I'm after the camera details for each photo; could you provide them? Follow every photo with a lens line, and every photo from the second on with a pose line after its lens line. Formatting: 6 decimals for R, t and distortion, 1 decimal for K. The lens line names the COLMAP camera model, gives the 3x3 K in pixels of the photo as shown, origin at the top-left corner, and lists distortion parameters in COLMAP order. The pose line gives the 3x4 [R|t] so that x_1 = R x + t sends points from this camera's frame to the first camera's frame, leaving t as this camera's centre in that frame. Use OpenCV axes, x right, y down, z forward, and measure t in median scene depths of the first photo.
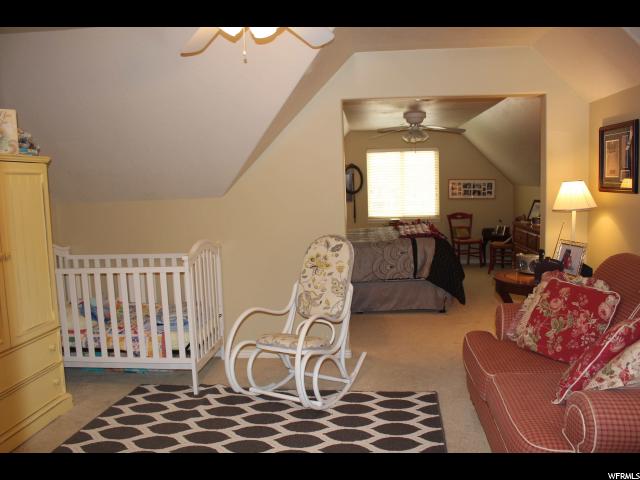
lens RADIAL K [[541.2, 0, 320.6], [0, 541.2, 240.3], [0, 0, 1]] dist [-0.051534, 0.005919]
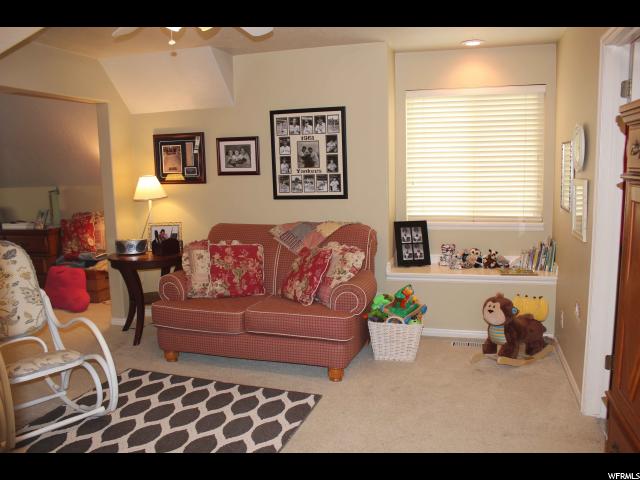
lens RADIAL K [[541.2, 0, 319.0], [0, 541.2, 240.2], [0, 0, 1]] dist [-0.051534, 0.005919]
pose [[0.222473, -0.107963, 0.968943, -0.531106], [0.126655, 0.988628, 0.081075, -0.010766], [-0.966677, 0.104684, 0.233617, 0.257502]]
